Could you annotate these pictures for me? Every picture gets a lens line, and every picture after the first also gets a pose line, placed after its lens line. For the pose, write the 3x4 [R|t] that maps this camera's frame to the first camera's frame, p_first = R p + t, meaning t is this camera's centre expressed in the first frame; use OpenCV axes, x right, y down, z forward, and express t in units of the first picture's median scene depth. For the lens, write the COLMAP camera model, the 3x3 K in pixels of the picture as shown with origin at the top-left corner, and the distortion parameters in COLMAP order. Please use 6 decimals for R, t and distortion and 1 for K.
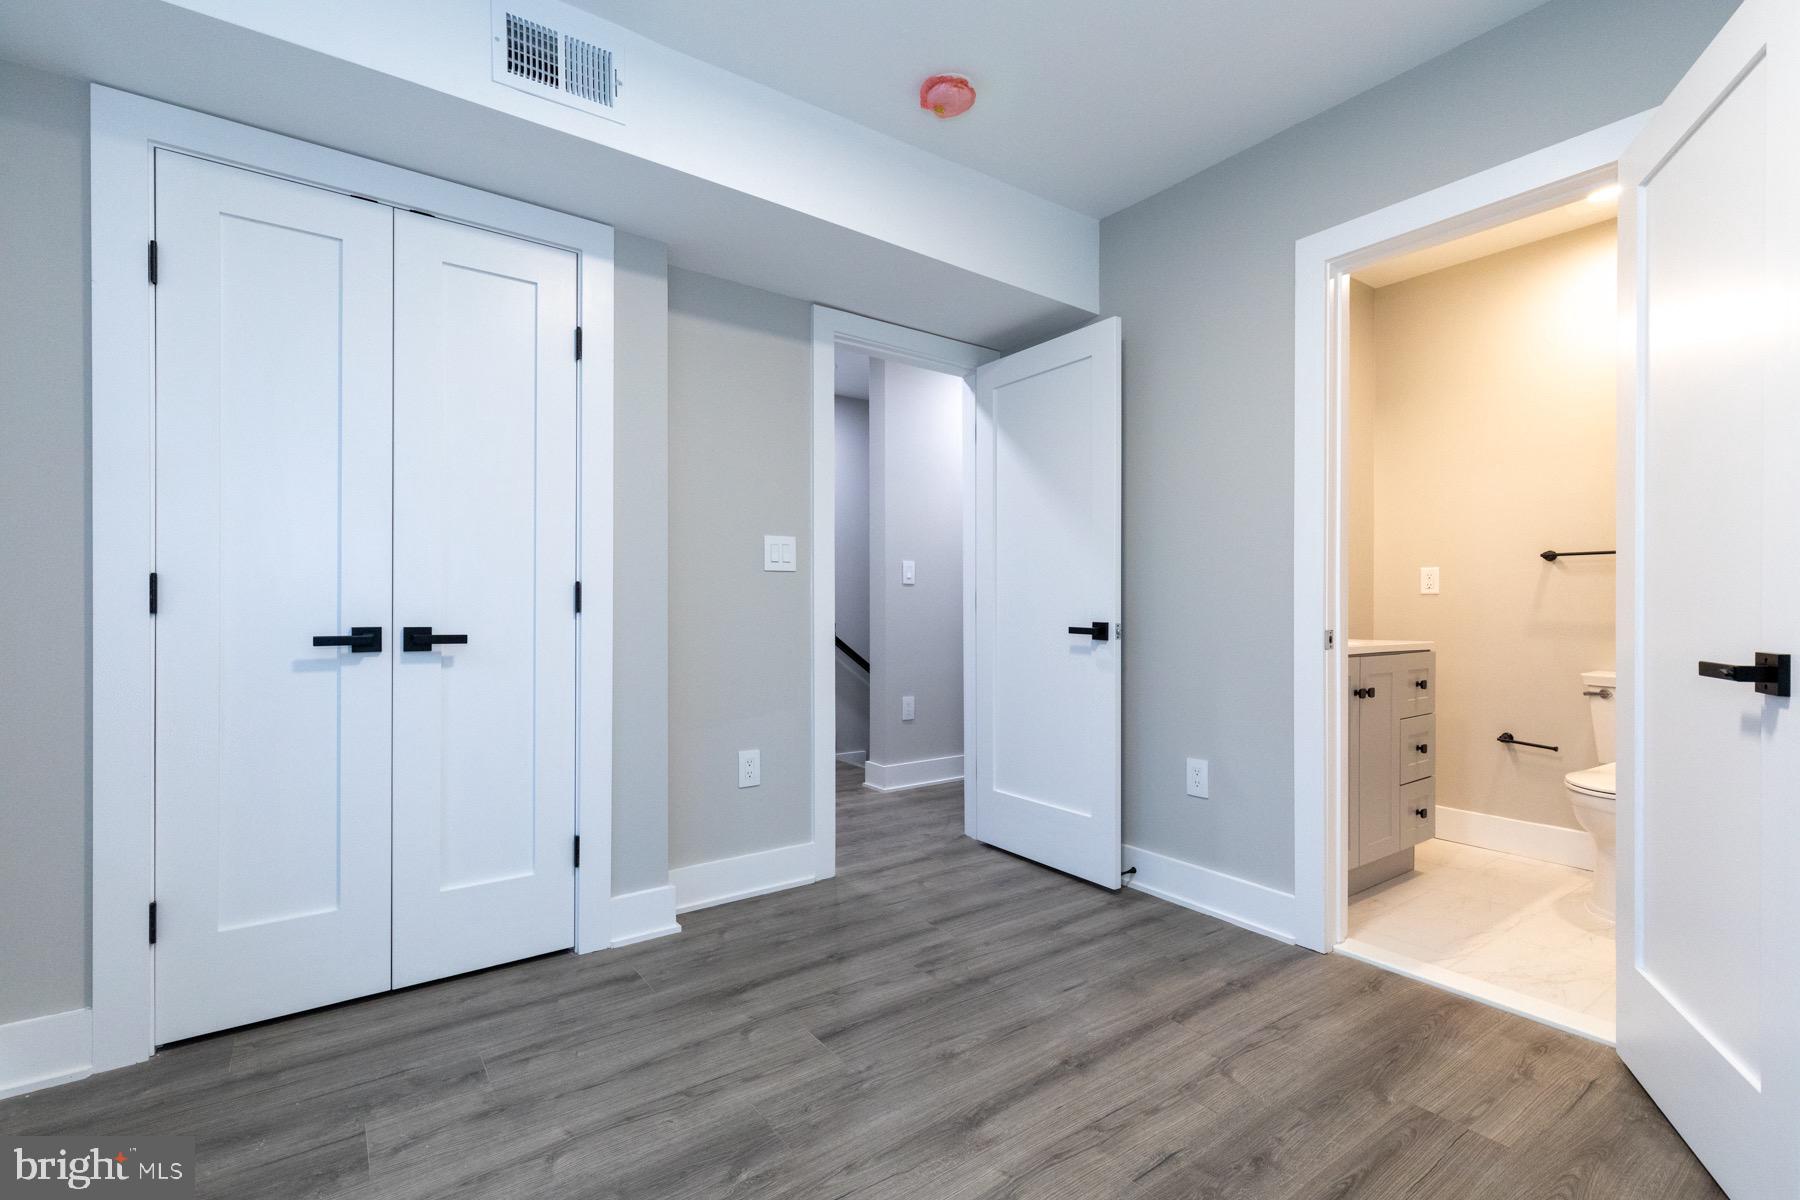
lens RADIAL K [[811.9, 0, 903.5], [0, 811.9, 606.6], [0, 0, 1]] dist [0.008843, 0.000358]
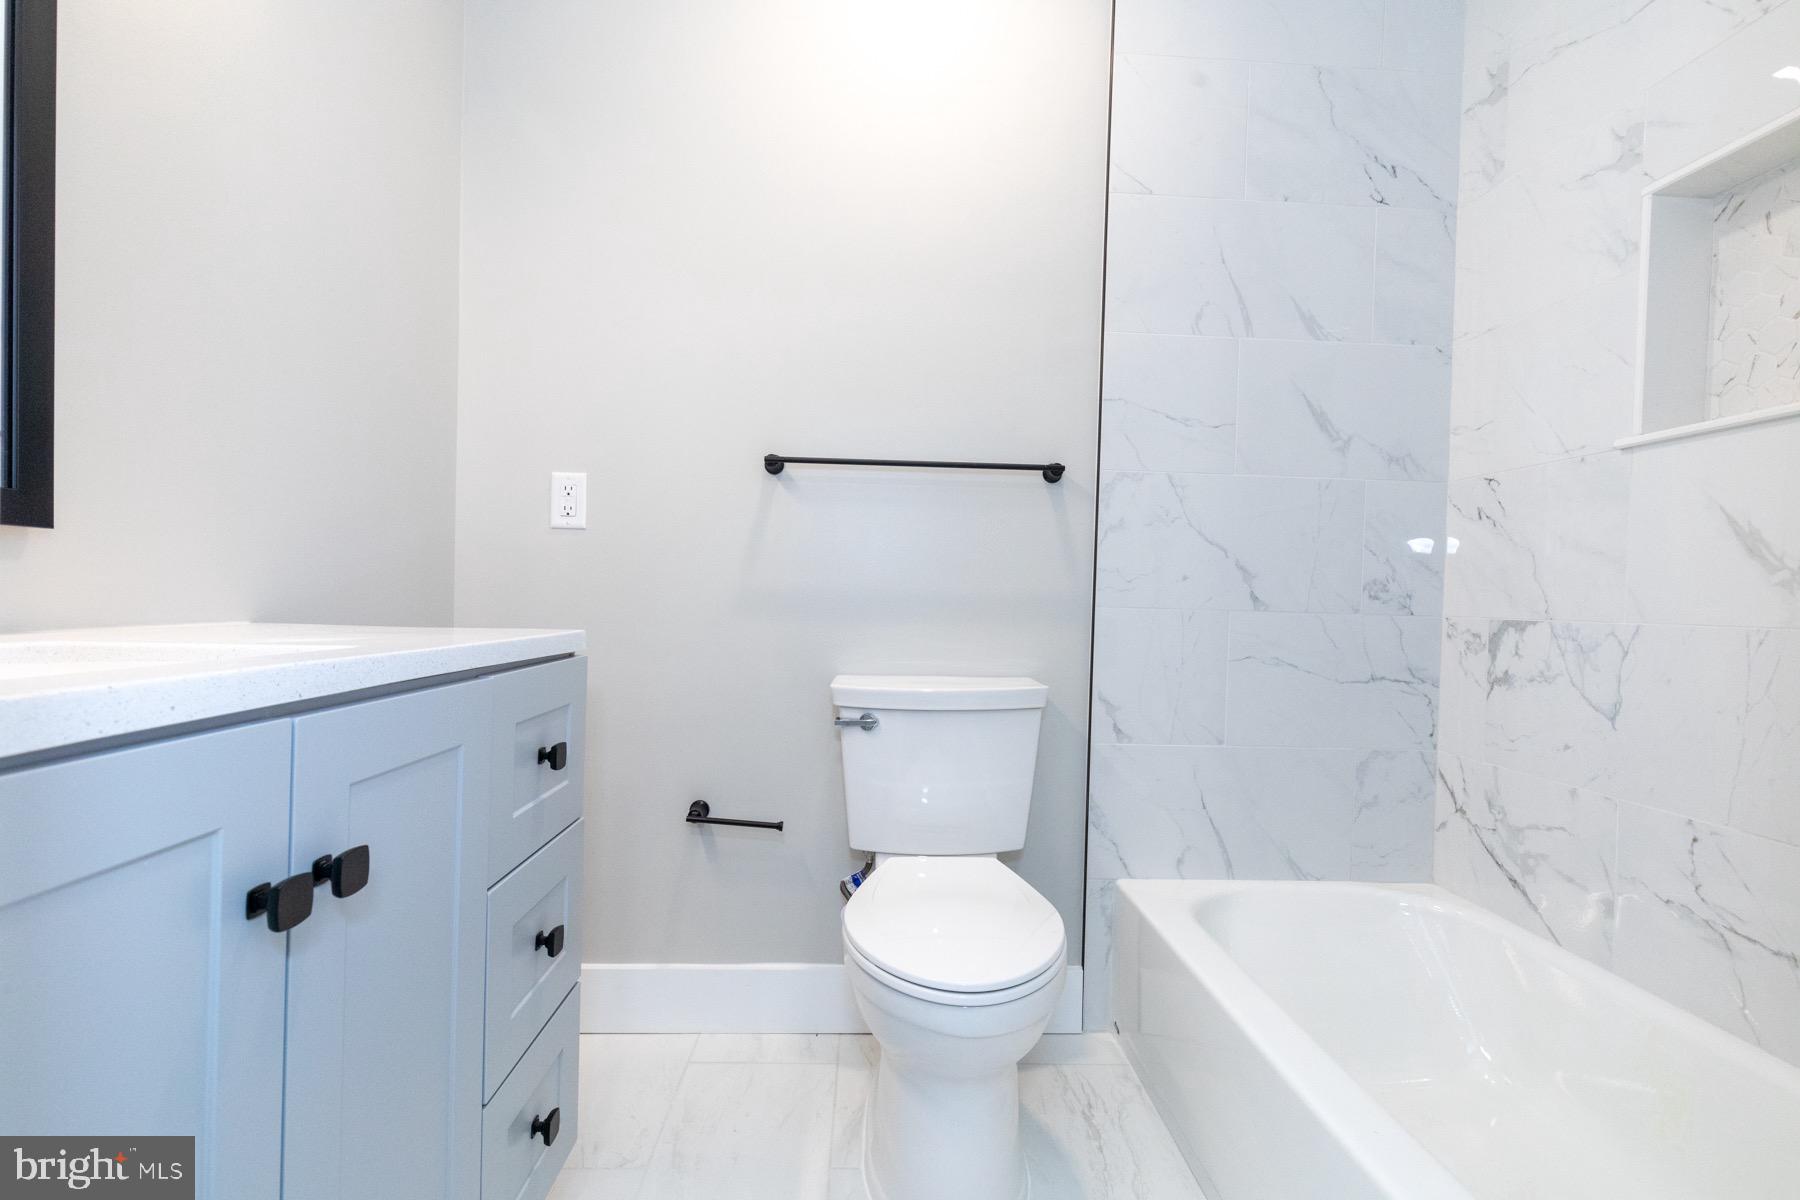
lens RADIAL K [[811.9, 0, 903.5], [0, 811.9, 606.6], [0, 0, 1]] dist [0.008843, 0.000358]
pose [[0.556199, 0.000933, 0.831049, 0.398268], [-0.020211, 0.999719, 0.012405, 0.023037], [-0.830804, -0.023696, 0.556061, 0.633288]]
